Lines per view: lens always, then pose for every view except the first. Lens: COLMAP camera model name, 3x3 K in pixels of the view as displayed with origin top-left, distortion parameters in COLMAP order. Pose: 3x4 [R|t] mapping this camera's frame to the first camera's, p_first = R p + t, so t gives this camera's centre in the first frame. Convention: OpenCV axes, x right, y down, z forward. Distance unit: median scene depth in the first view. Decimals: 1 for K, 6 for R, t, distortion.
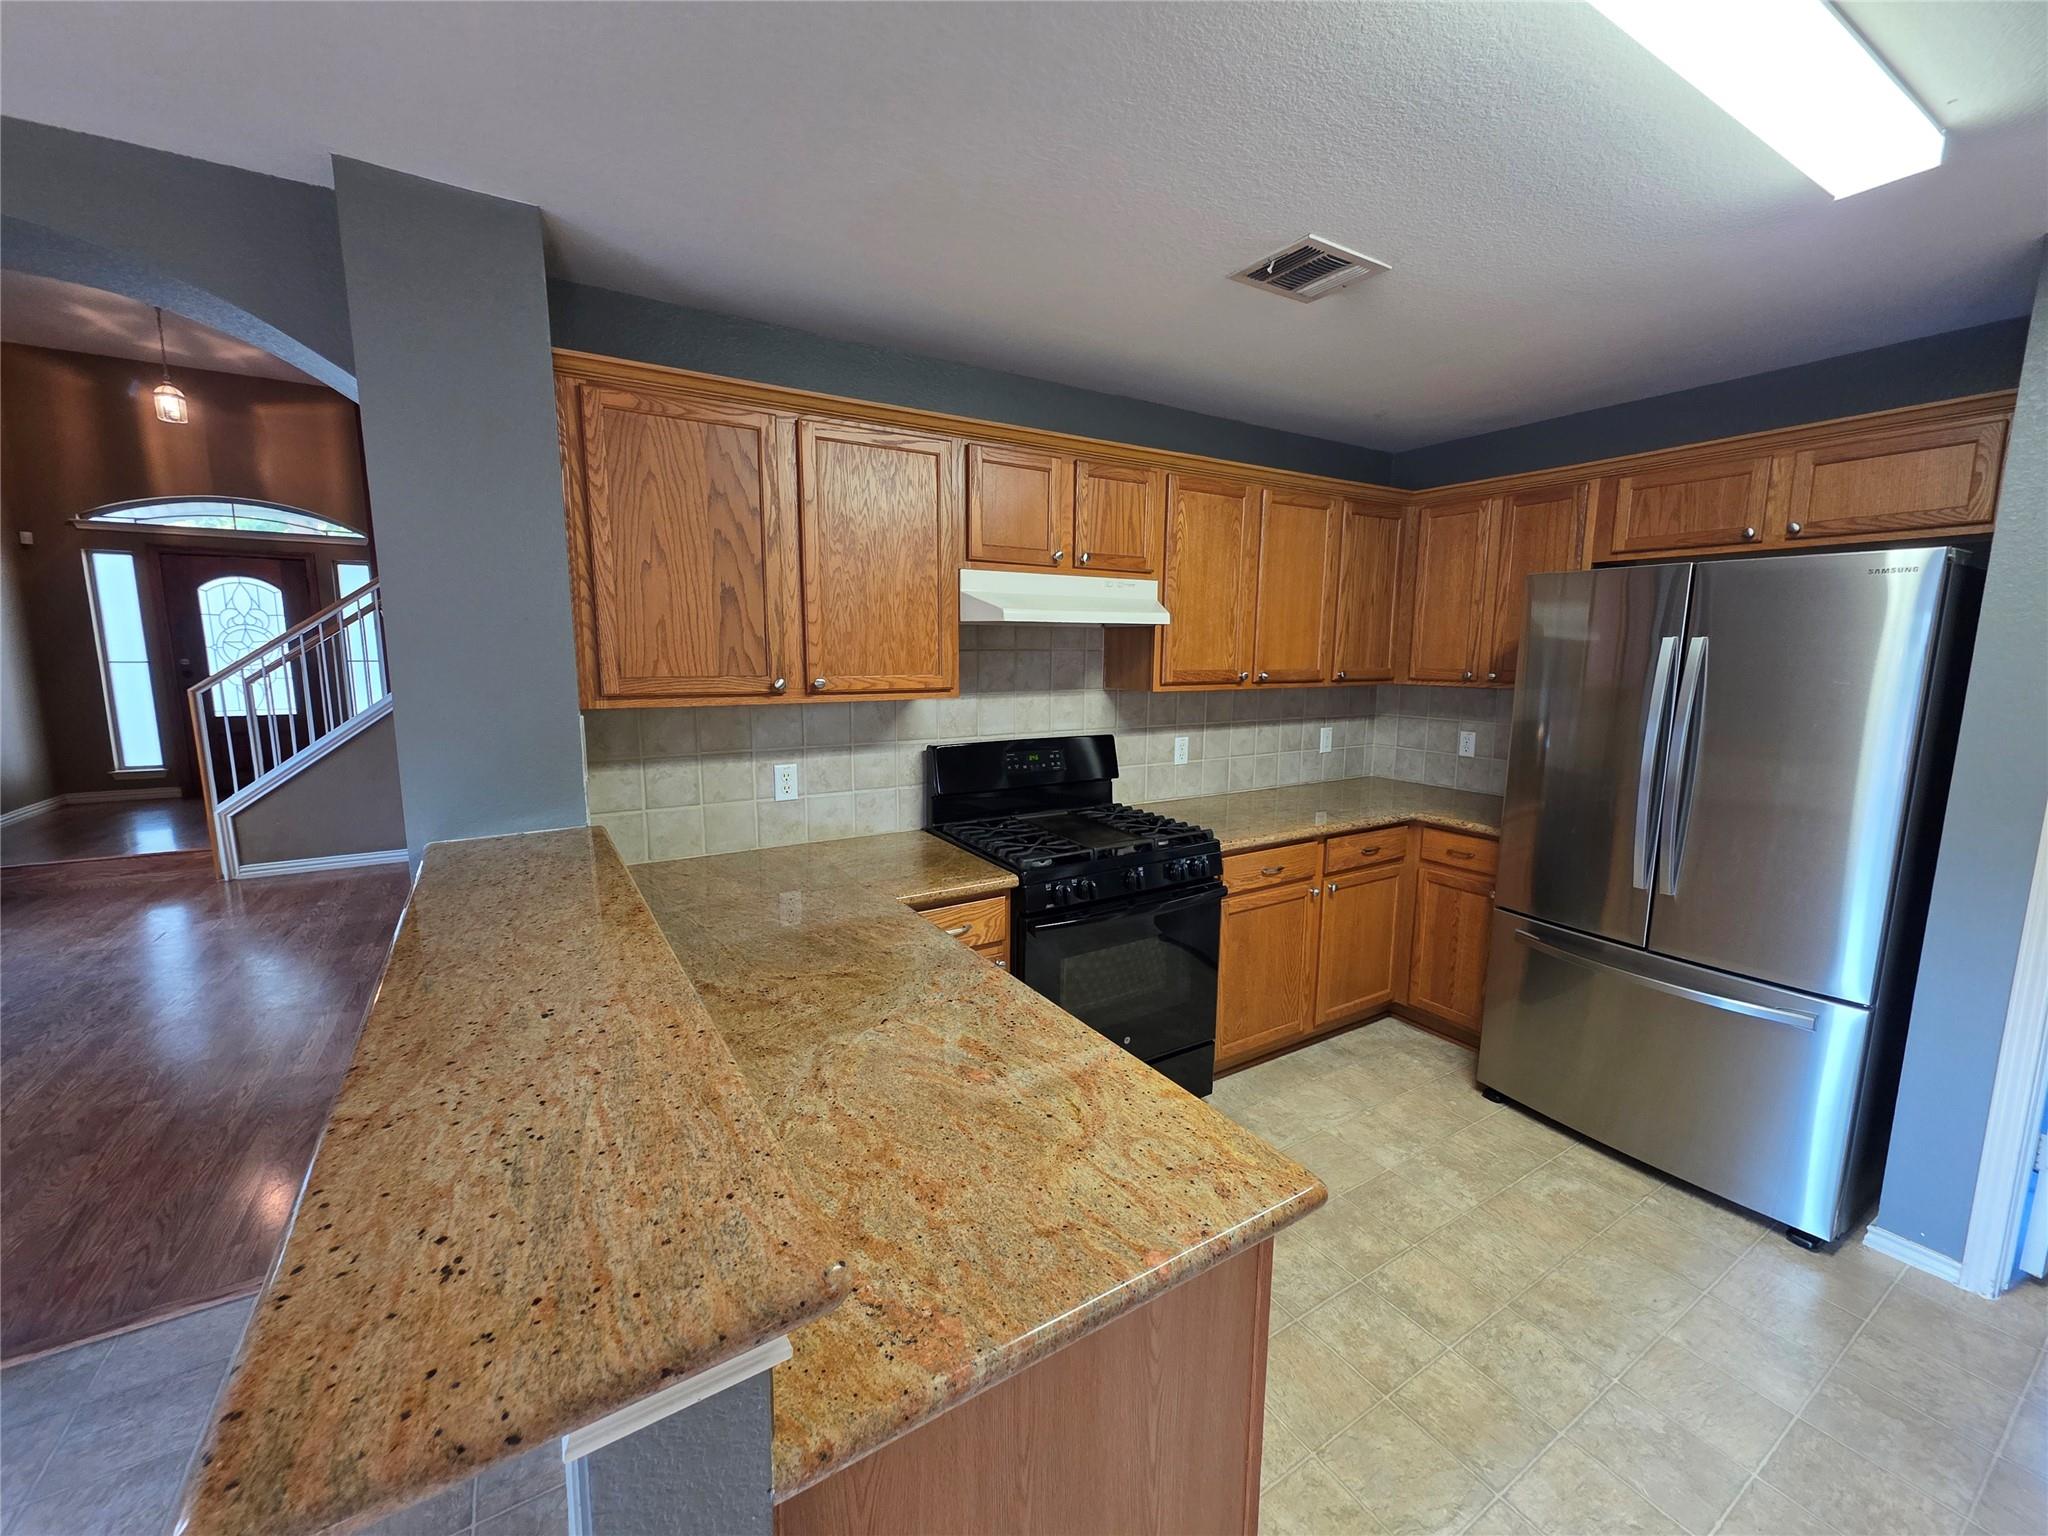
lens RADIAL K [[811.1, 0, 1025.9], [0, 811.1, 765.2], [0, 0, 1]] dist [0.002910, 0.000344]
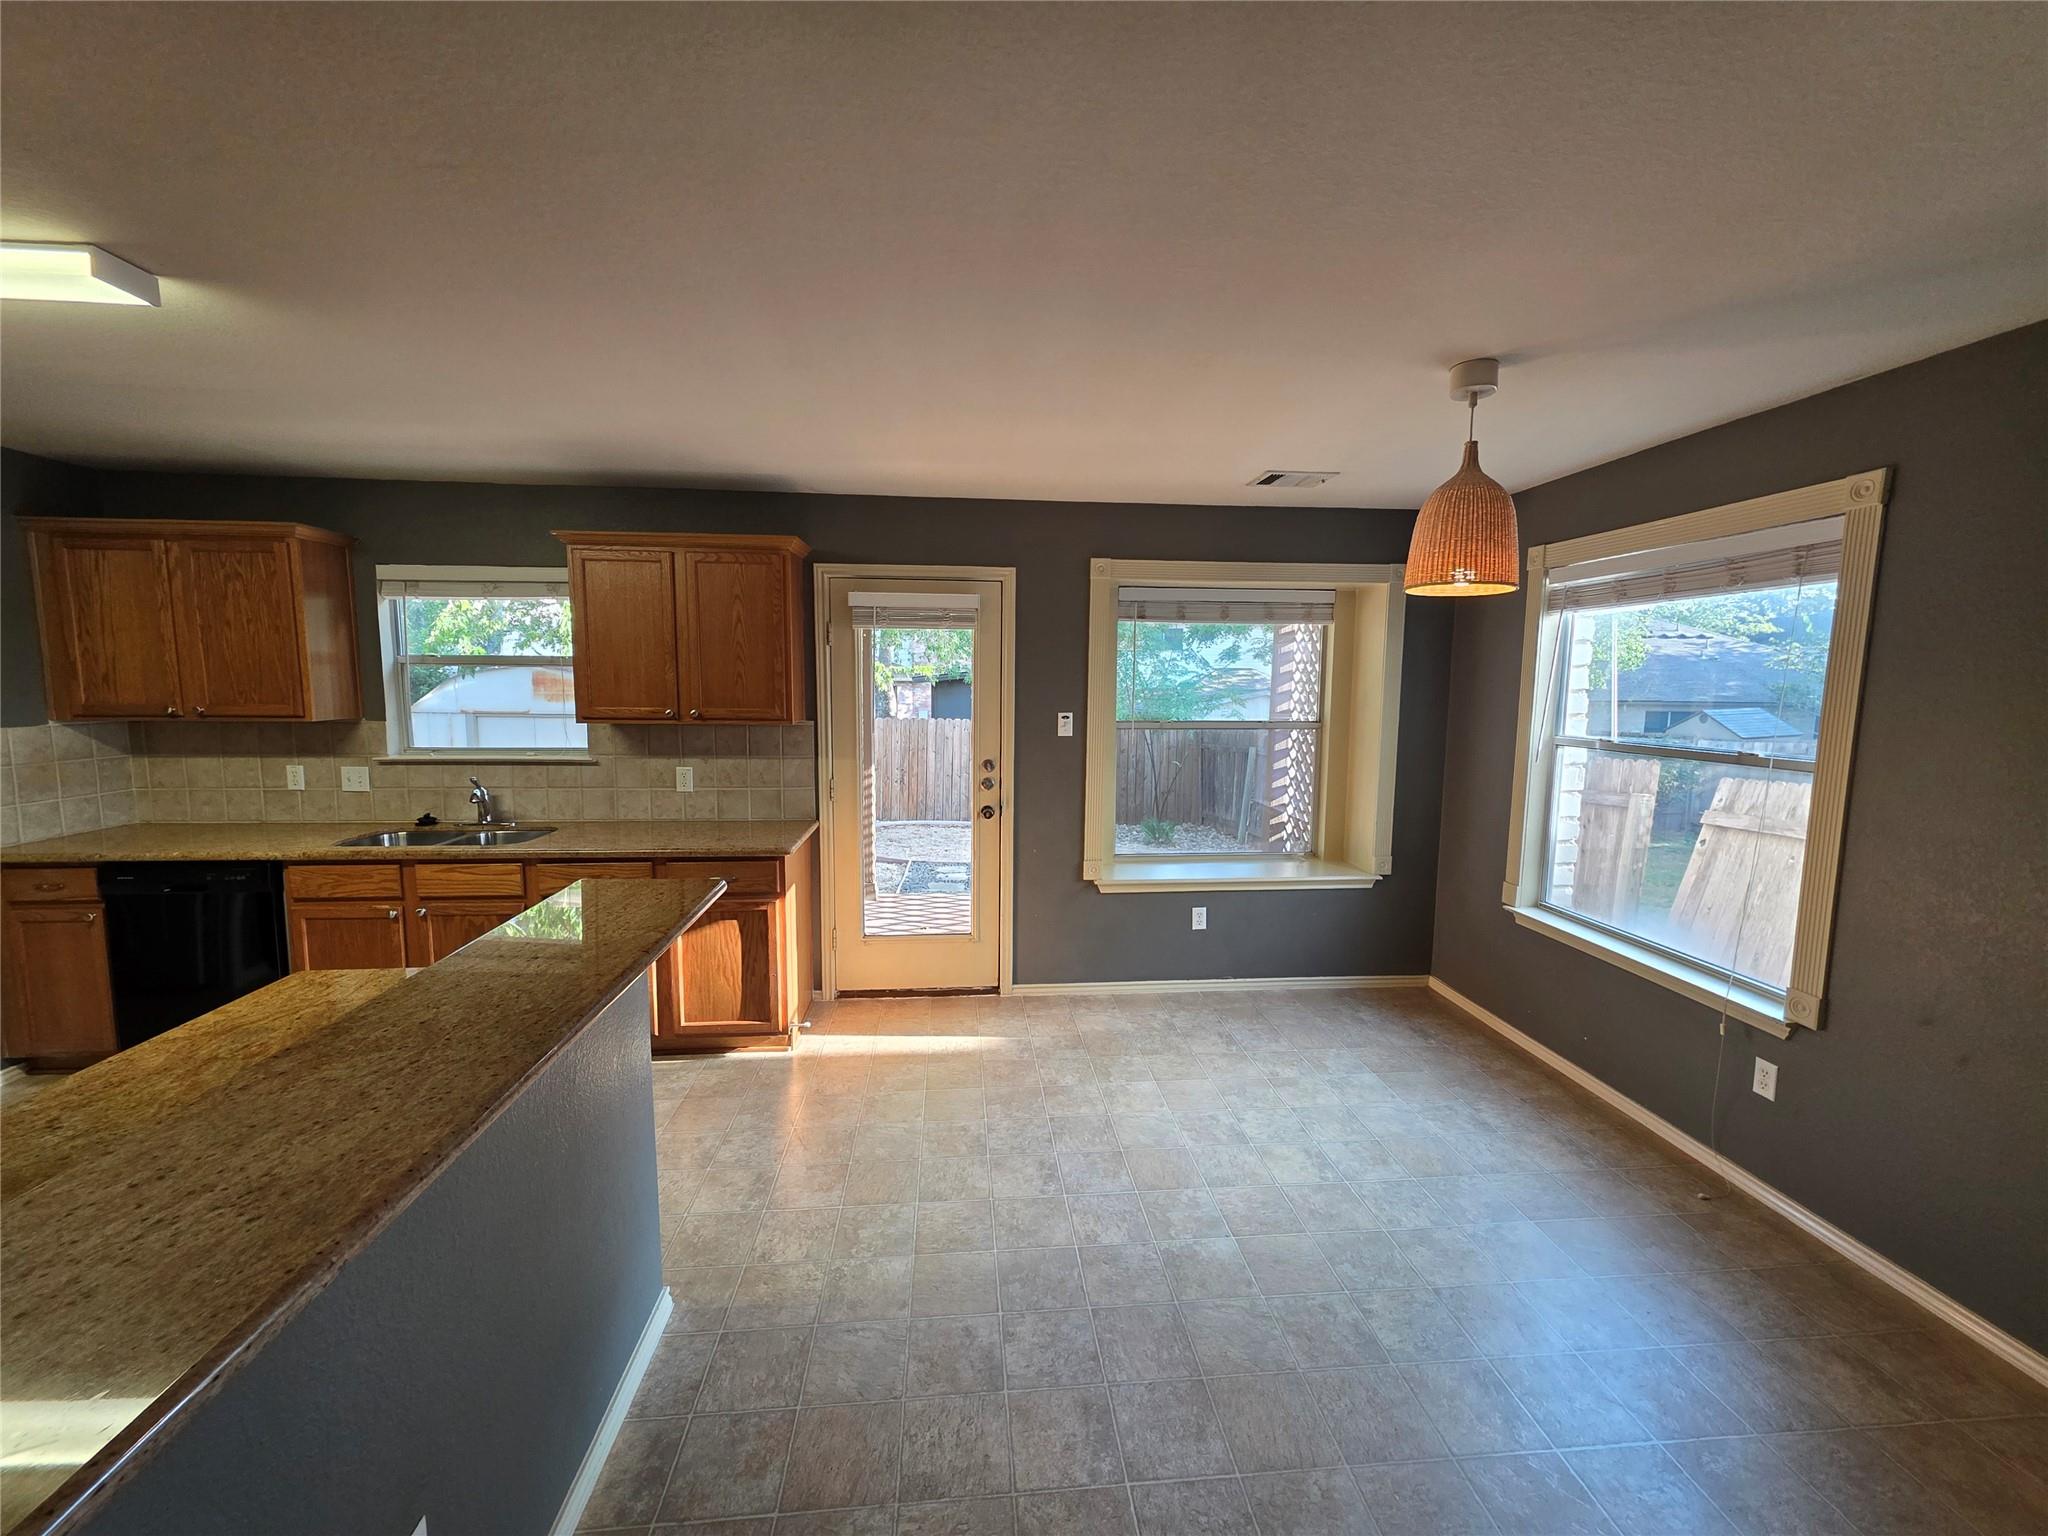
lens RADIAL K [[811.1, 0, 1025.9], [0, 811.1, 765.2], [0, 0, 1]] dist [0.002910, 0.000344]
pose [[-0.895241, -0.063911, 0.440976, -0.759331], [0.046603, 0.970802, 0.235310, -0.129739], [-0.443139, 0.231210, -0.866123, 0.675820]]
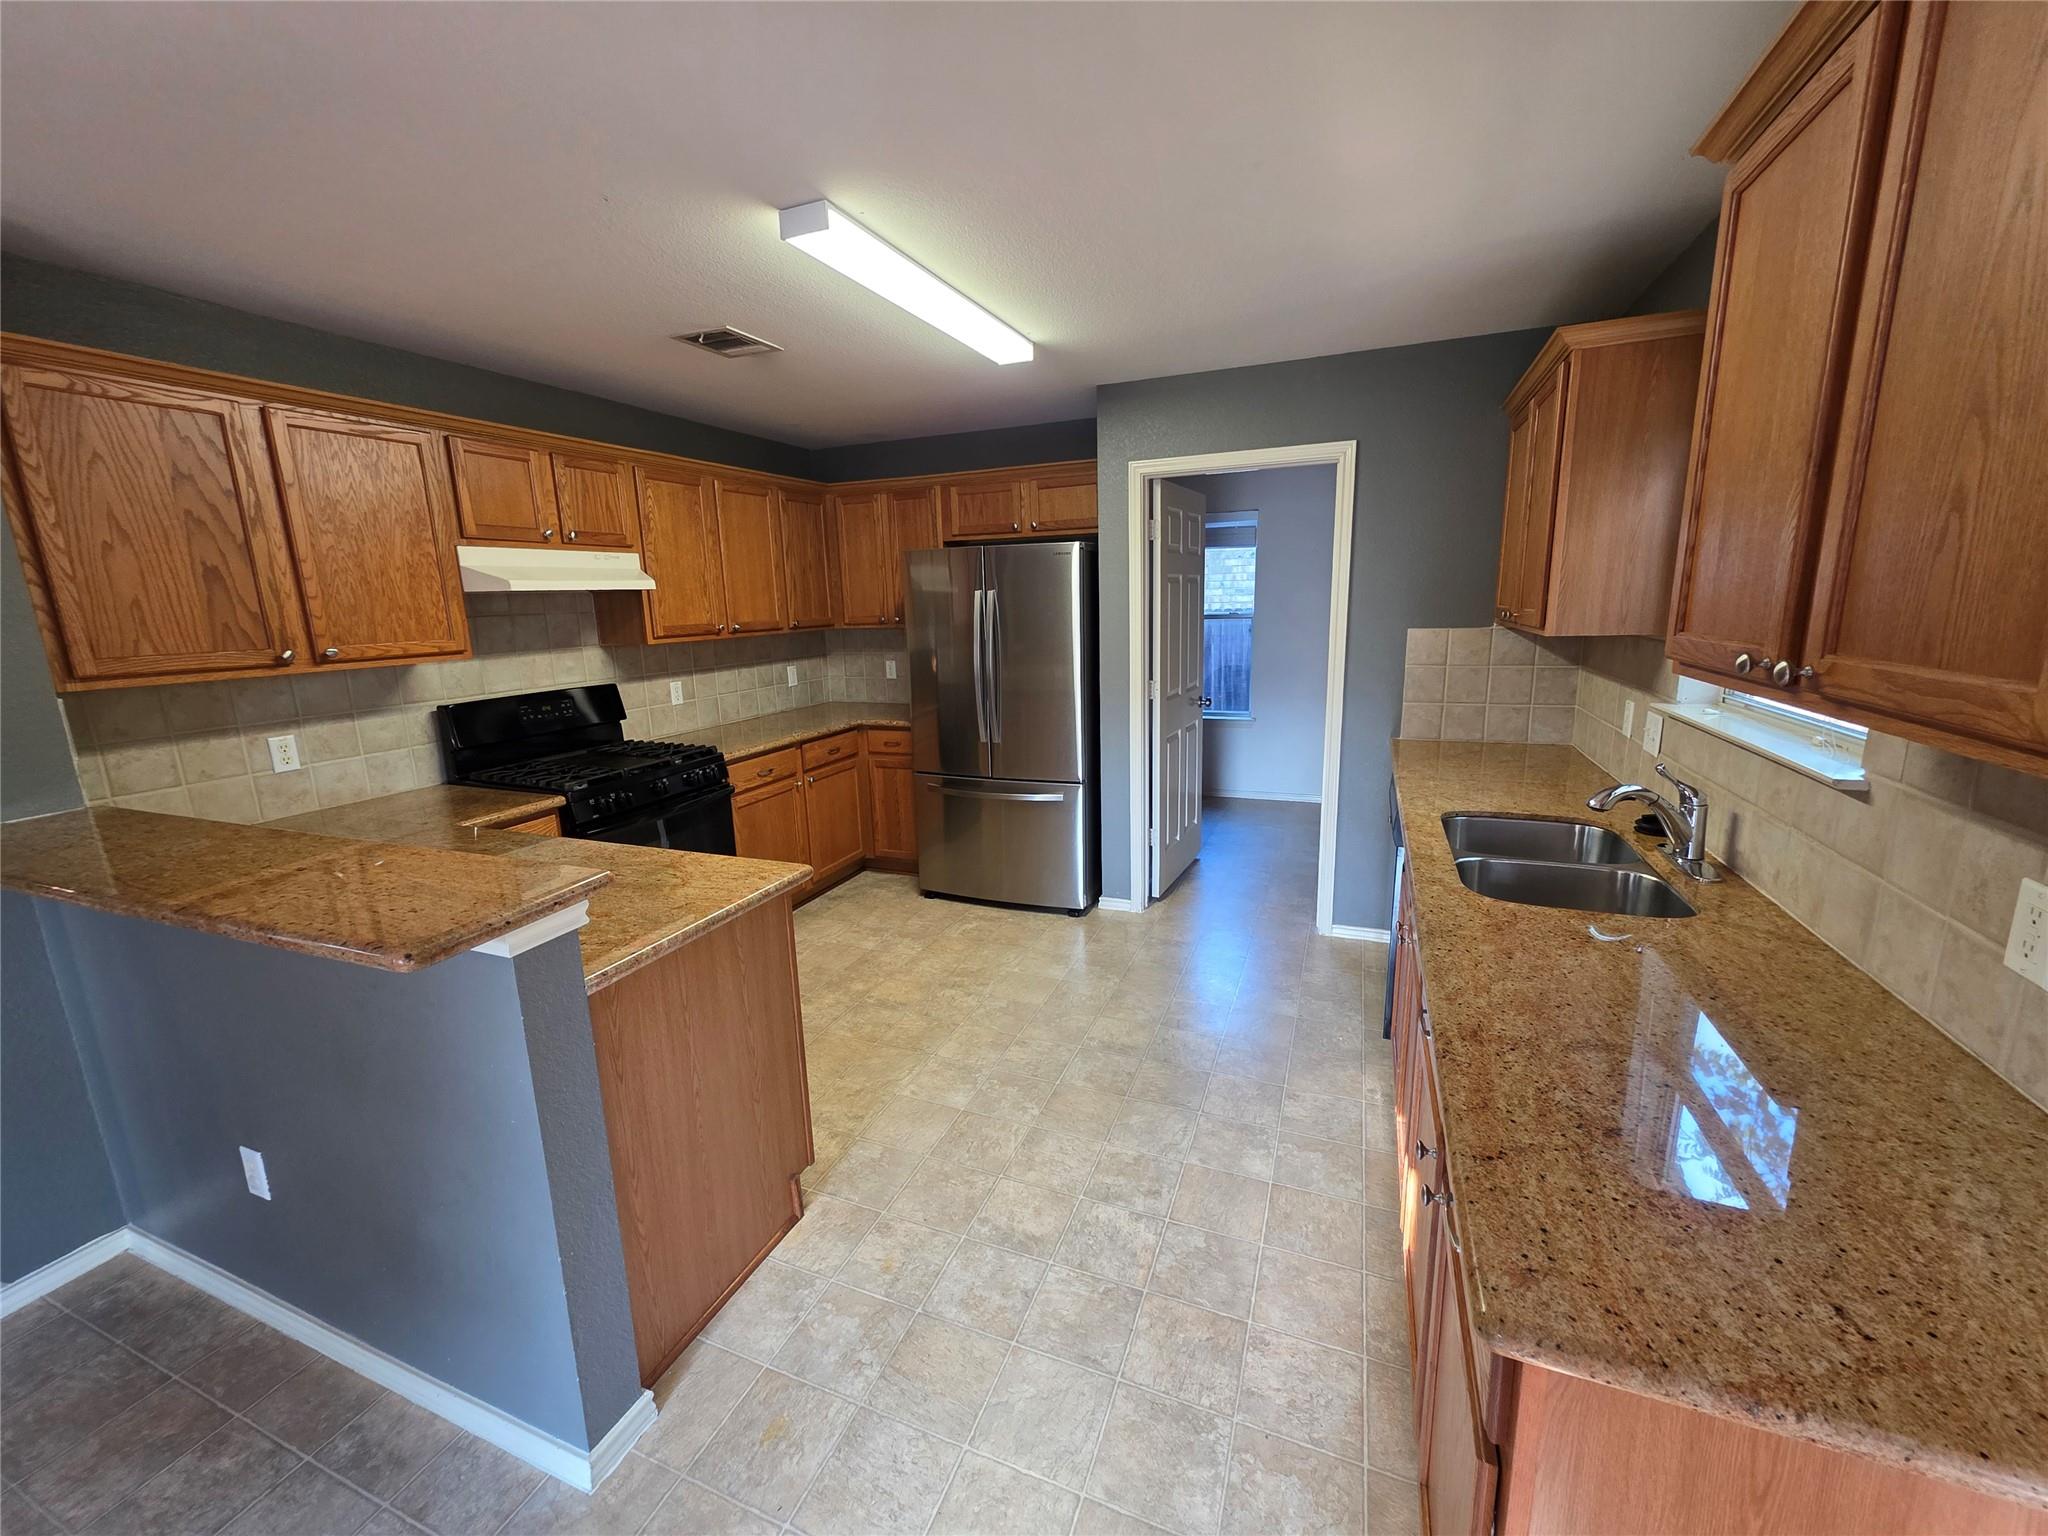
lens RADIAL K [[811.1, 0, 1025.9], [0, 811.1, 765.2], [0, 0, 1]] dist [0.002910, 0.000344]
pose [[0.806413, -0.149522, 0.572138, -0.126176], [0.118161, 0.988737, 0.091851, 0.050636], [-0.579428, -0.006466, 0.814998, -0.376930]]
